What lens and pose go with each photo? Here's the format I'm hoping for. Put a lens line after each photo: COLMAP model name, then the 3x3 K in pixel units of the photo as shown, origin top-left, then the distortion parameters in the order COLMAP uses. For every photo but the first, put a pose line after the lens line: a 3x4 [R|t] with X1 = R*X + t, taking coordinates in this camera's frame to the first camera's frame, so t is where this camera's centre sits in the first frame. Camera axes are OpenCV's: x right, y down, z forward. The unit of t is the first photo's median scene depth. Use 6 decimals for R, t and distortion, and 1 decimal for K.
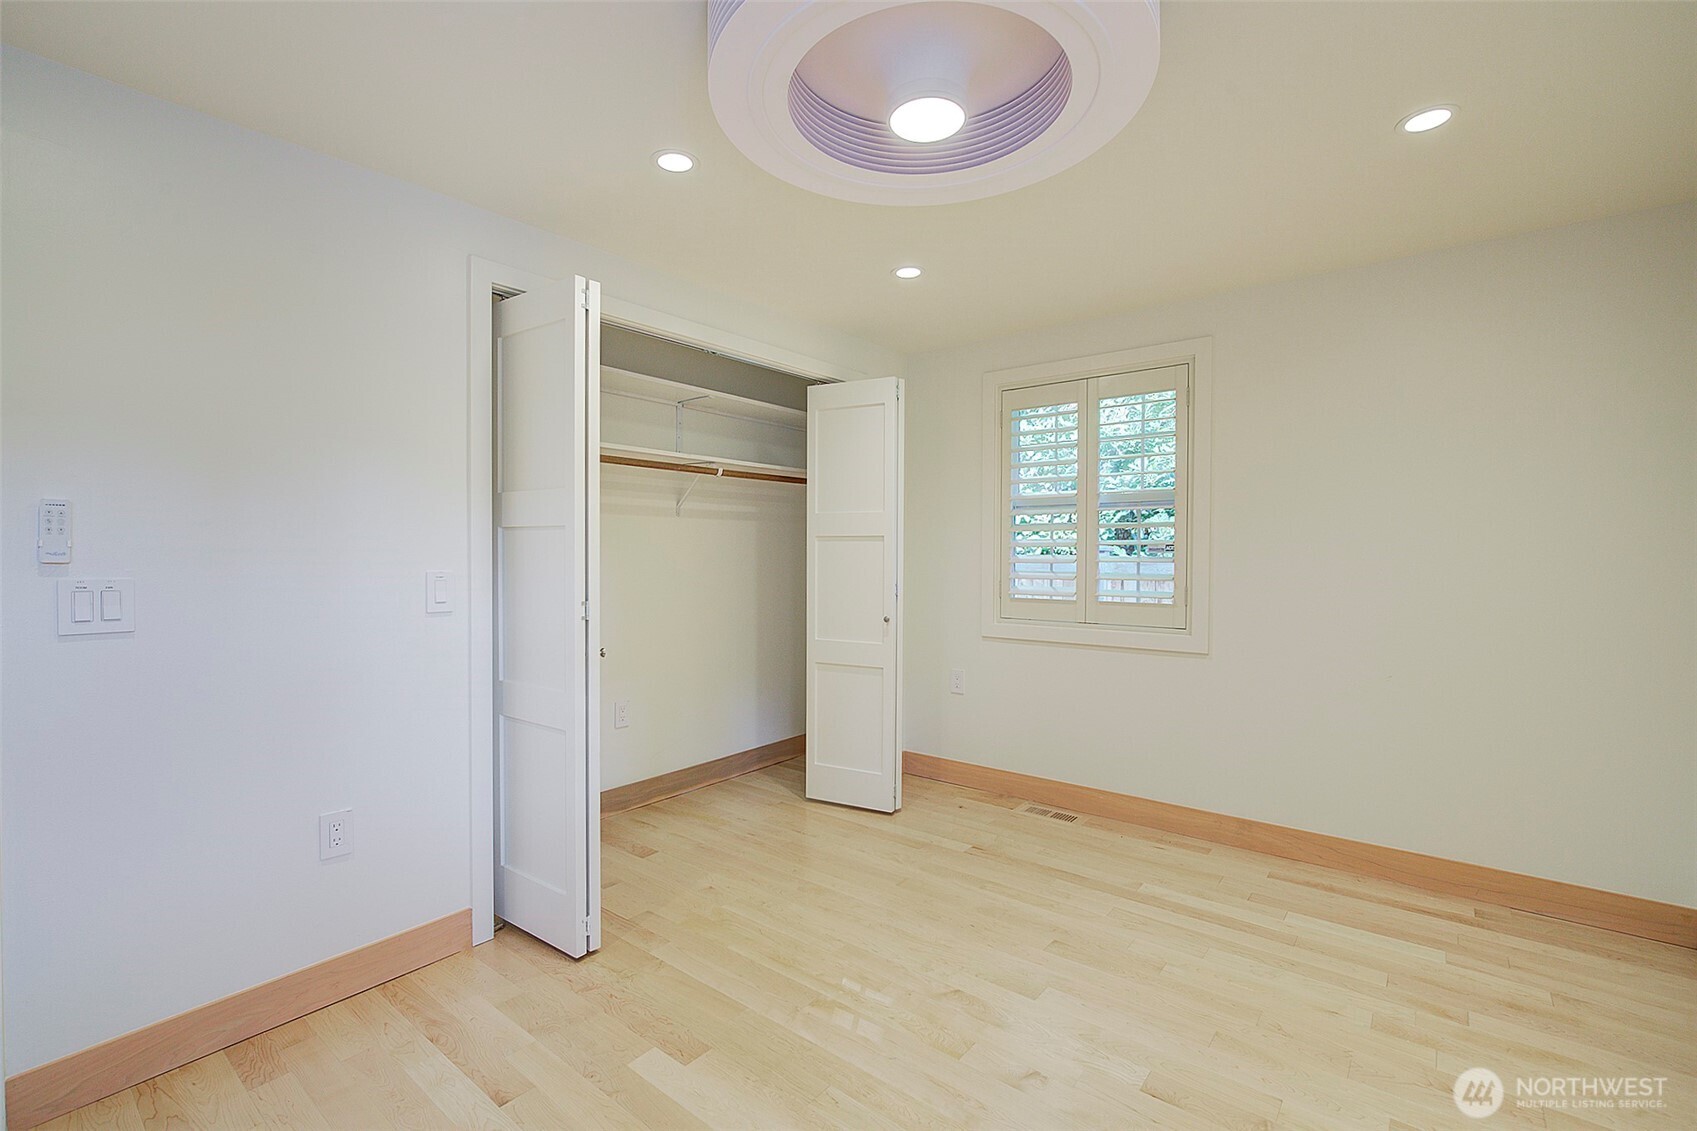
lens RADIAL K [[734.4, 0, 844.8], [0, 734.4, 562.9], [0, 0, 1]] dist [-0.004359, -0.000159]
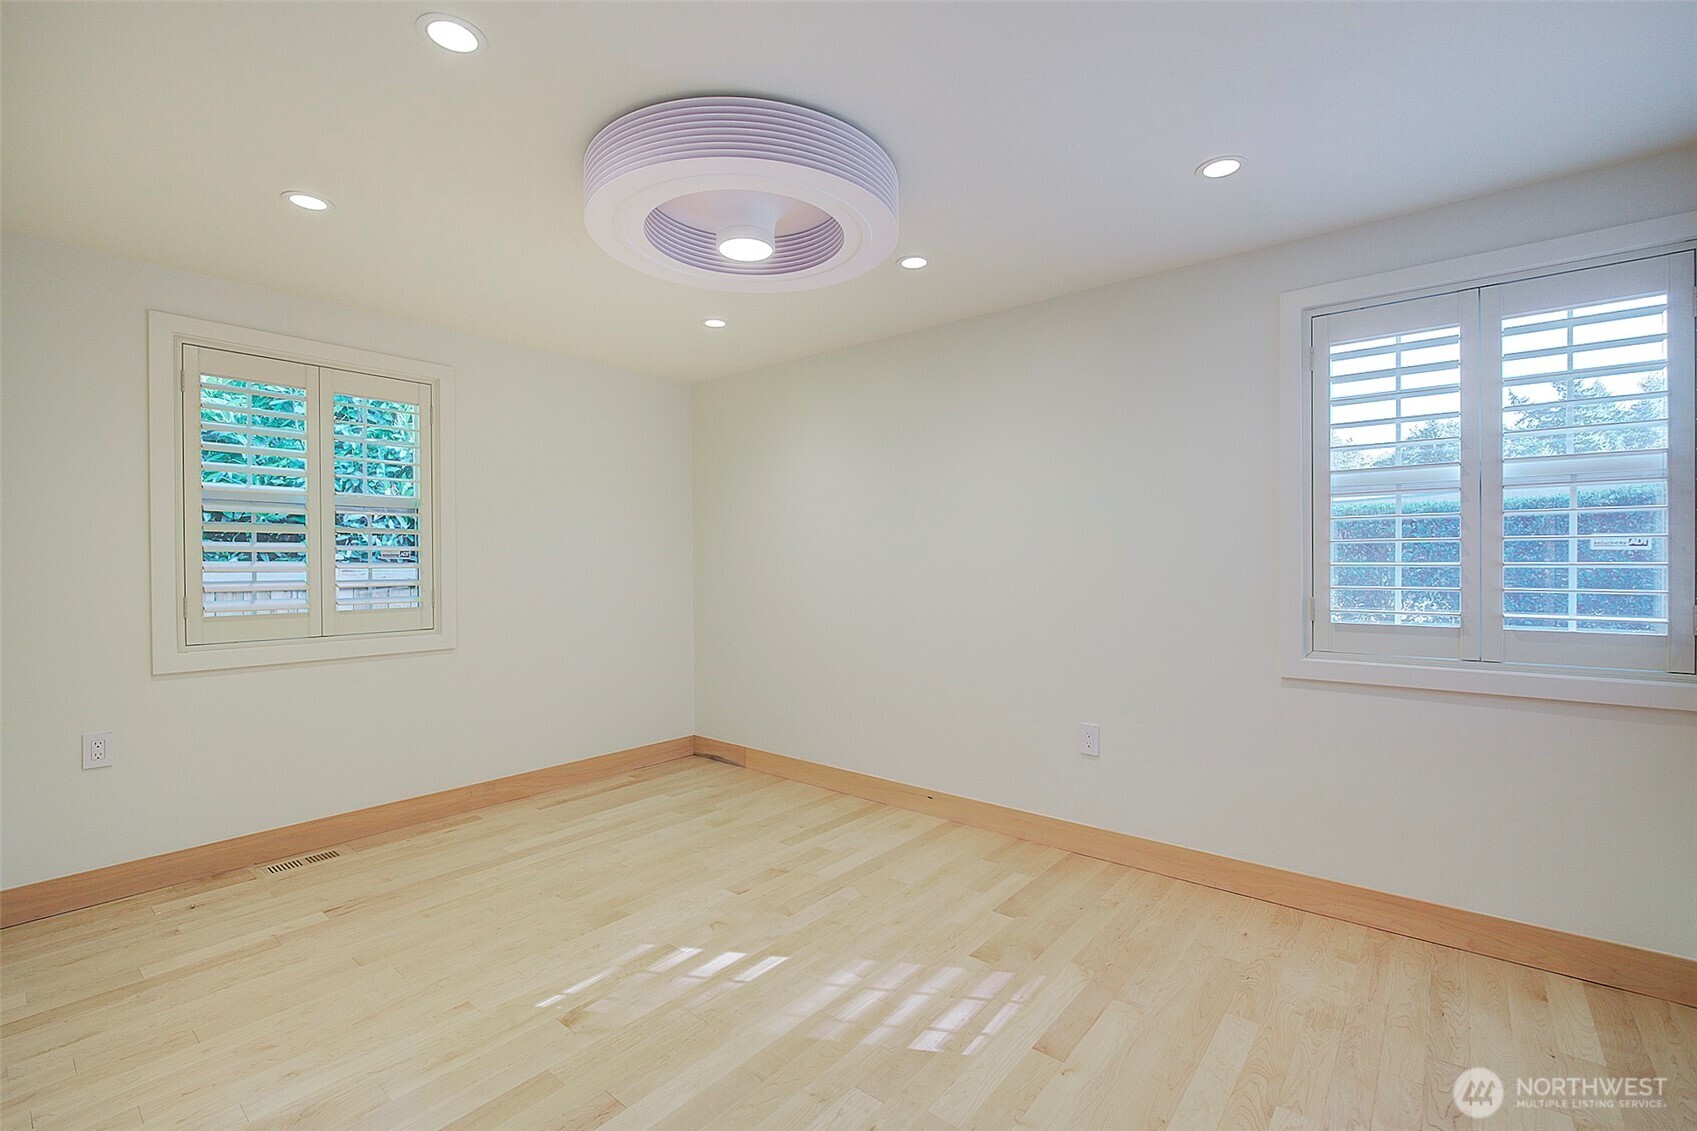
lens RADIAL K [[734.4, 0, 844.6], [0, 734.4, 562.3], [0, 0, 1]] dist [-0.004359, -0.000159]
pose [[0.033424, -0.004914, 0.999429, -0.630829], [0.015580, 0.999869, 0.004395, -0.003885], [-0.999320, 0.015424, 0.033496, 0.375816]]
